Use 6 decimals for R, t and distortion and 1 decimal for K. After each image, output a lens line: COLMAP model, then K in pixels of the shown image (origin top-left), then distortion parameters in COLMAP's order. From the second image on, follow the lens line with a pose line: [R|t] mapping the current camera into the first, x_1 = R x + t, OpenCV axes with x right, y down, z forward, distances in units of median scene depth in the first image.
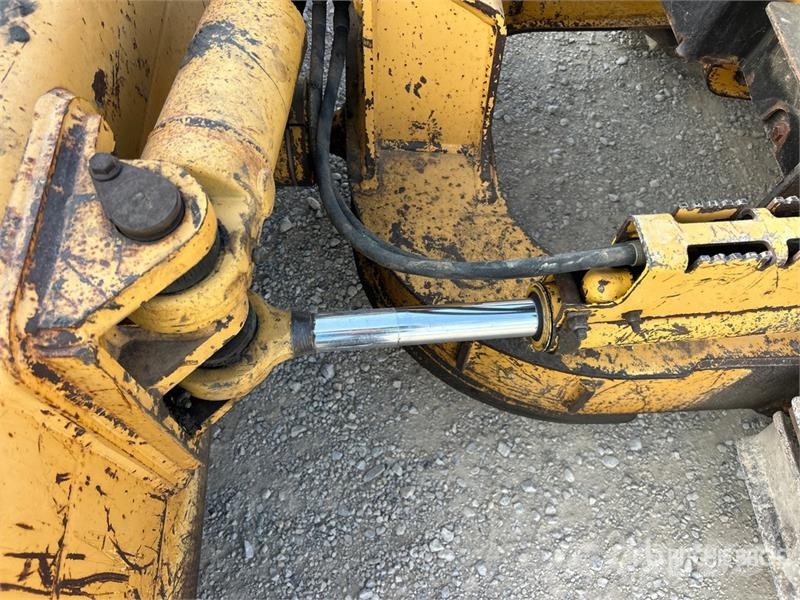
lens RADIAL K [[615.8, 0, 408.0], [0, 615.8, 308.4], [0, 0, 1]] dist [0.063933, -0.078374]
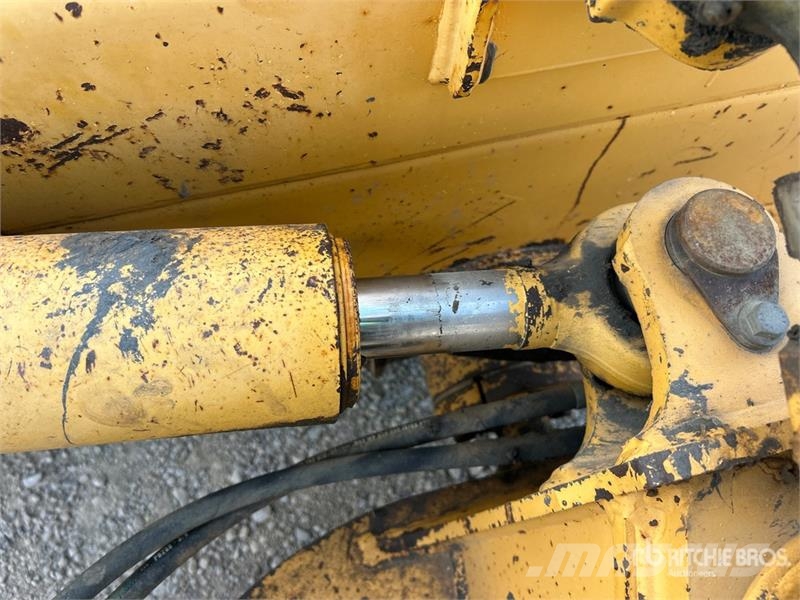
lens RADIAL K [[615.8, 0, 408.0], [0, 615.8, 308.4], [0, 0, 1]] dist [0.063933, -0.078374]
pose [[0.198525, 0.901056, -0.385598, -0.029856], [-0.885148, 0.333764, 0.324214, -0.449198], [0.420834, 0.276947, 0.863828, 0.392275]]
